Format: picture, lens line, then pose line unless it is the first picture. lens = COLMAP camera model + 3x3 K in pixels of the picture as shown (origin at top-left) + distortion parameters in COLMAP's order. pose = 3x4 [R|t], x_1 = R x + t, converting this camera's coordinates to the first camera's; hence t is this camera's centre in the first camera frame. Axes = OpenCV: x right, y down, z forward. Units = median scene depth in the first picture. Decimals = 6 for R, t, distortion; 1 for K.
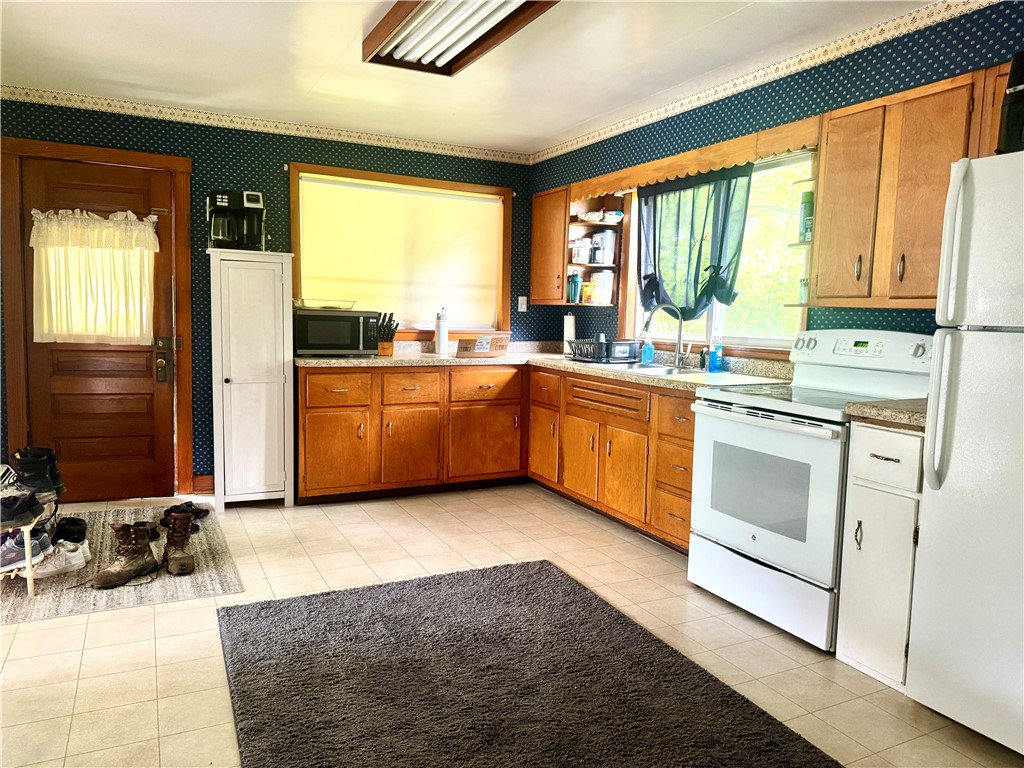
lens RADIAL K [[707.4, 0, 508.3], [0, 707.4, 386.4], [0, 0, 1]] dist [0.074899, -0.091539]
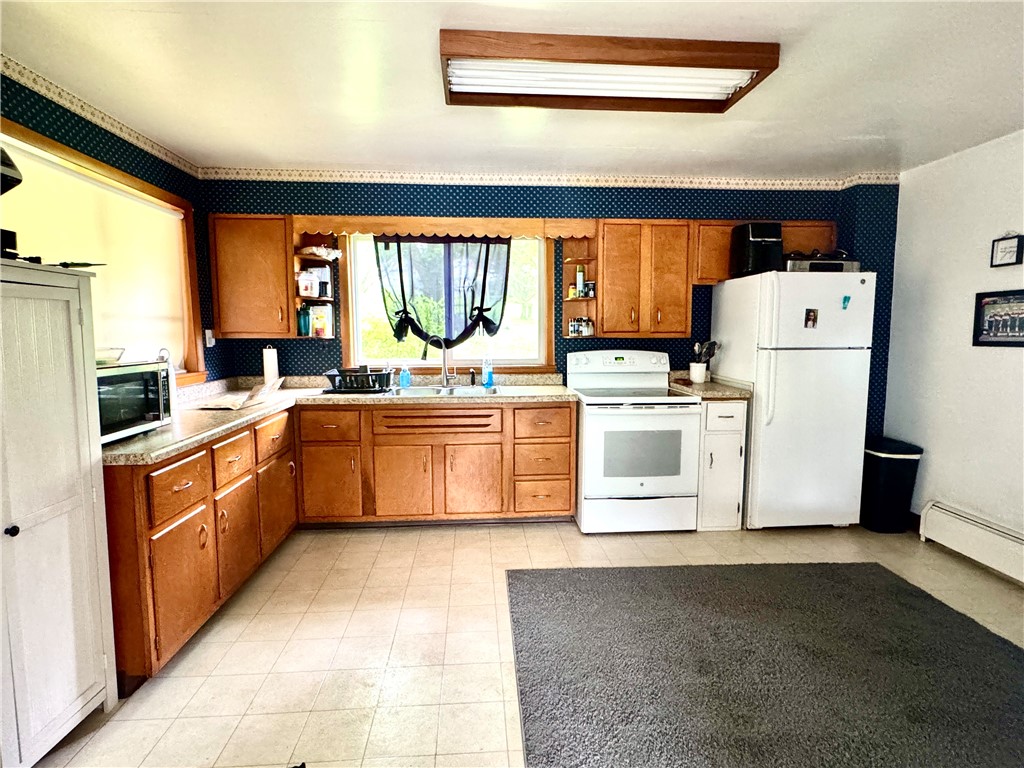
lens RADIAL K [[526.6, 0, 512.4], [0, 526.6, 378.3], [0, 0, 1]] dist [0.005601, 0.000152]
pose [[0.395998, -0.111665, 0.911437, -0.554330], [0.111264, 0.991100, 0.073083, -0.096062], [-0.911486, 0.072469, 0.404898, 0.526255]]
